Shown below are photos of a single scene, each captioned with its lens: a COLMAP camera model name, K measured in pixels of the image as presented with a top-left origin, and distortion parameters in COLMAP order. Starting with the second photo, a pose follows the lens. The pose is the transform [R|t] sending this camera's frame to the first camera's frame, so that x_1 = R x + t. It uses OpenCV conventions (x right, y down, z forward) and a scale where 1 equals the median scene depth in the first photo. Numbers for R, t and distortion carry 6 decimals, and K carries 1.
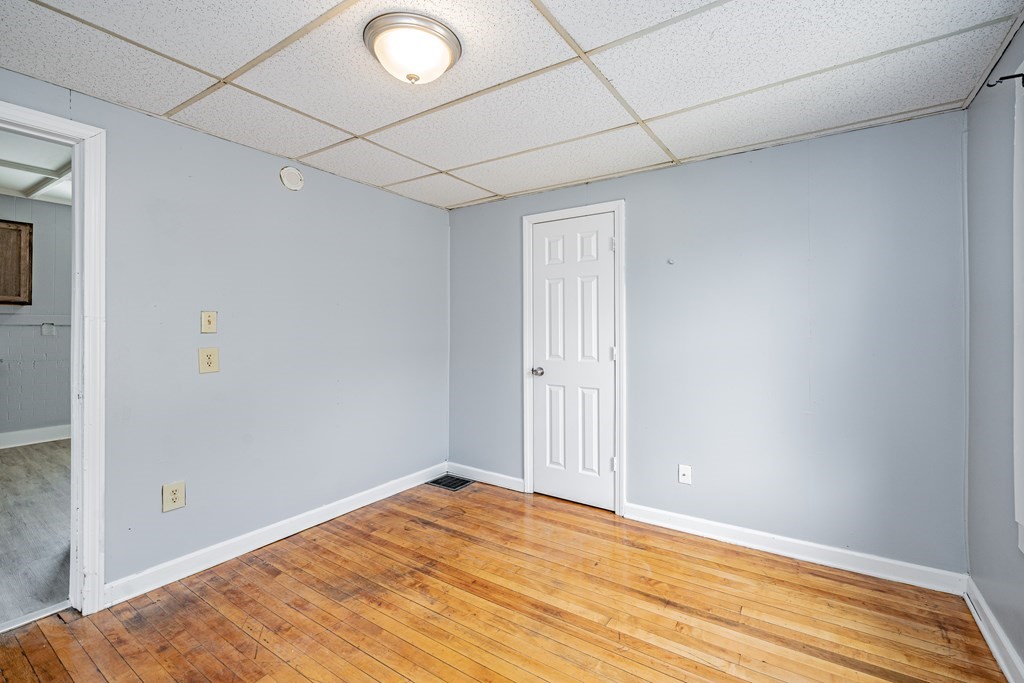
lens RADIAL K [[414.2, 0, 512.1], [0, 414.2, 322.6], [0, 0, 1]] dist [0.001082, -0.000075]
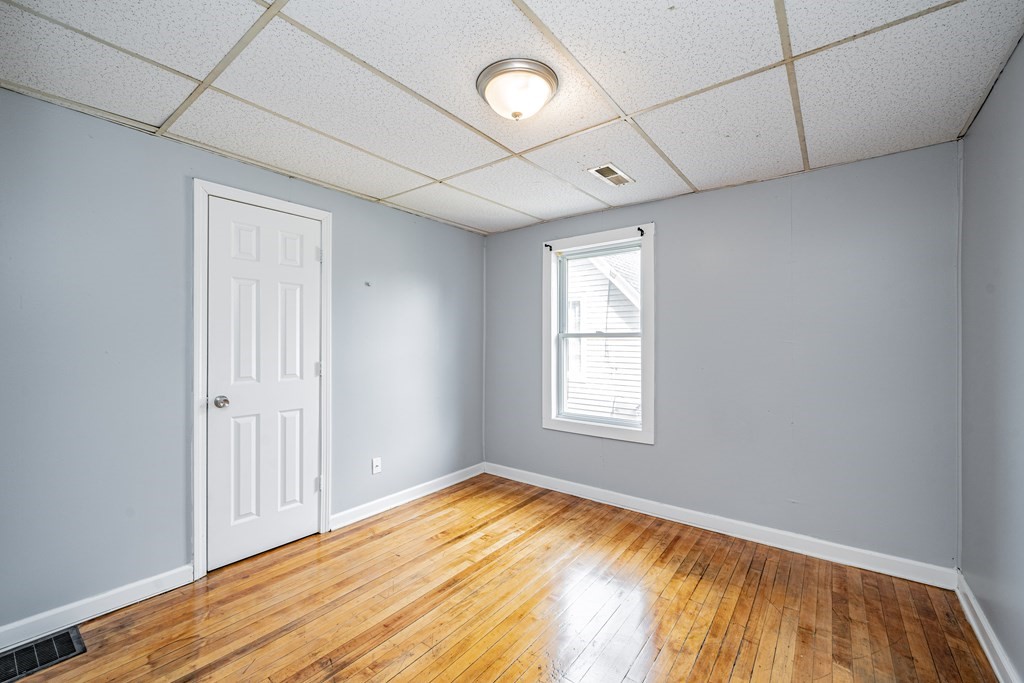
lens RADIAL K [[422.9, 0, 517.3], [0, 422.9, 340.5], [0, 0, 1]] dist [-0.000940, -0.000413]
pose [[0.090399, 0.003573, 0.995899, -0.778842], [-0.016263, 0.999866, -0.002111, 0.004207], [-0.995773, -0.016005, 0.090445, 0.511835]]
